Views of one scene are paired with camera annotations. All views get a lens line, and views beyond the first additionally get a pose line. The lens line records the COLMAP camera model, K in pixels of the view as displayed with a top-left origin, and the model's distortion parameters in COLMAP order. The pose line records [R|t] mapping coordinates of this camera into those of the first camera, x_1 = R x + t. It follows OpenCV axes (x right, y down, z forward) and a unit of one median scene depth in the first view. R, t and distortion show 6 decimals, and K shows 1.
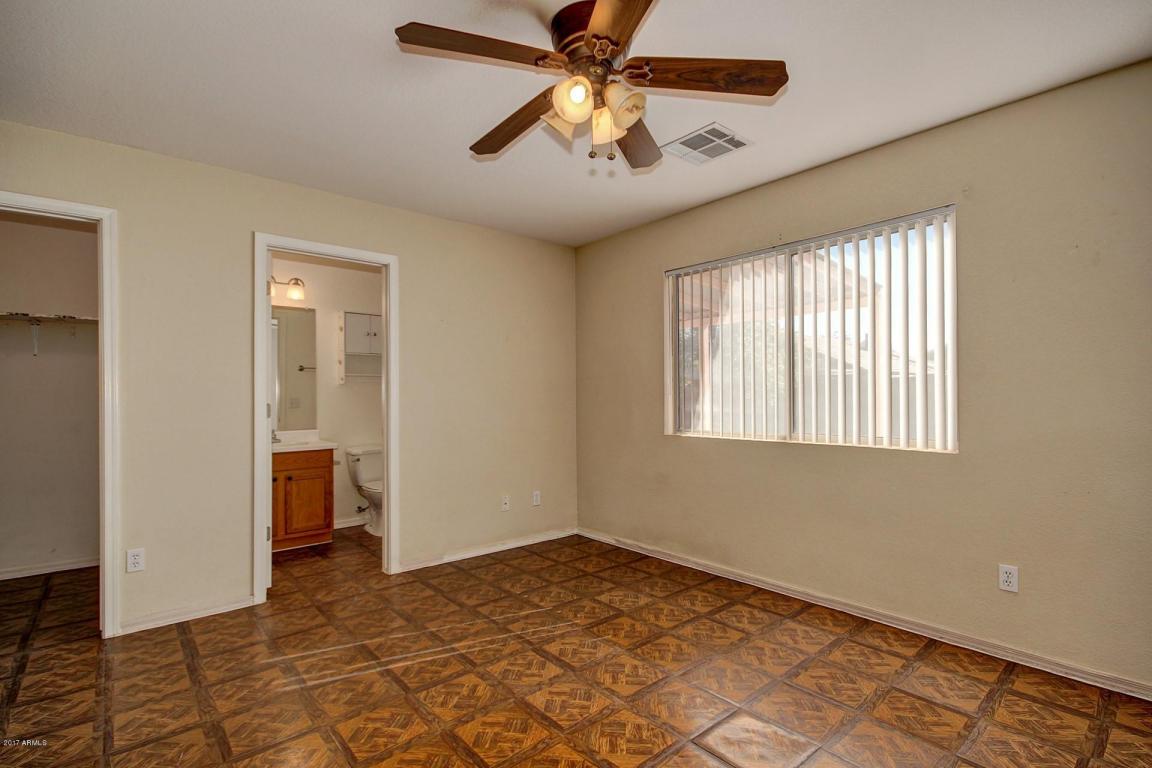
lens RADIAL K [[526.3, 0, 577.2], [0, 526.3, 394.2], [0, 0, 1]] dist [-0.000408, -0.000650]
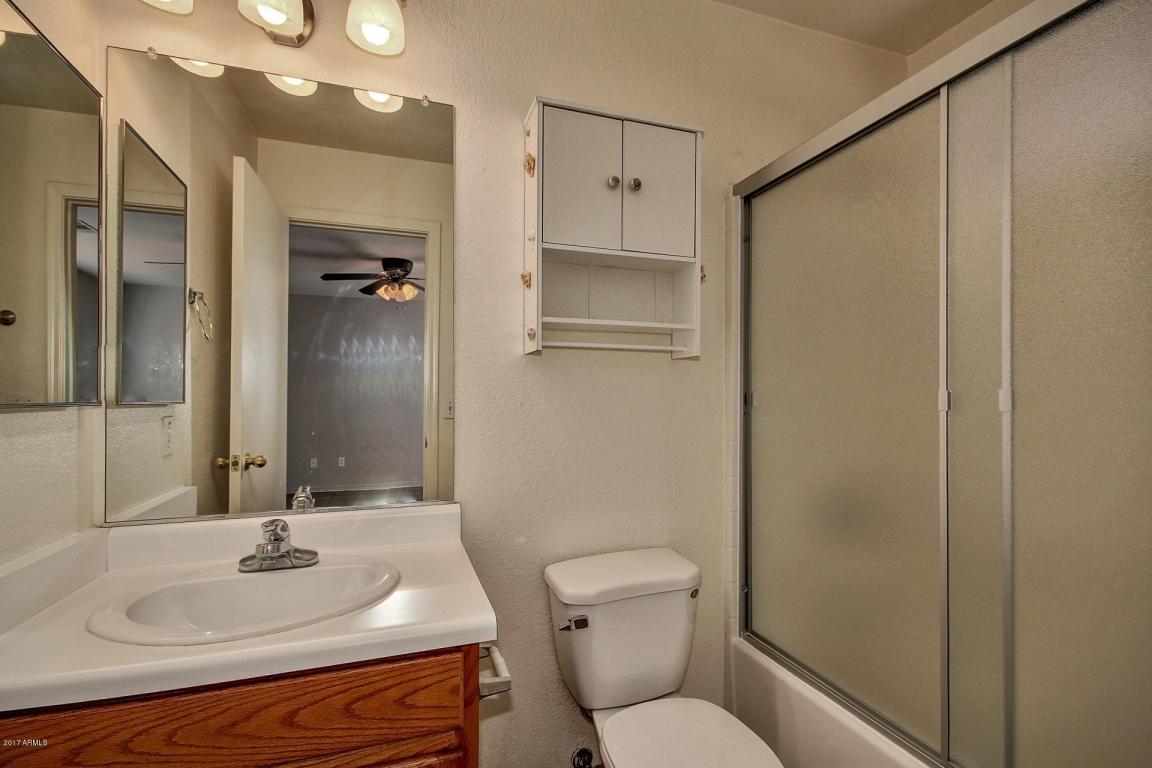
lens RADIAL K [[526.3, 0, 575.8], [0, 526.3, 388.1], [0, 0, 1]] dist [-0.000408, -0.000650]
pose [[0.929027, 0.008011, -0.369924, -0.315770], [-0.008118, 0.999966, 0.001267, -0.000403], [0.369922, 0.001826, 0.929061, 0.737559]]
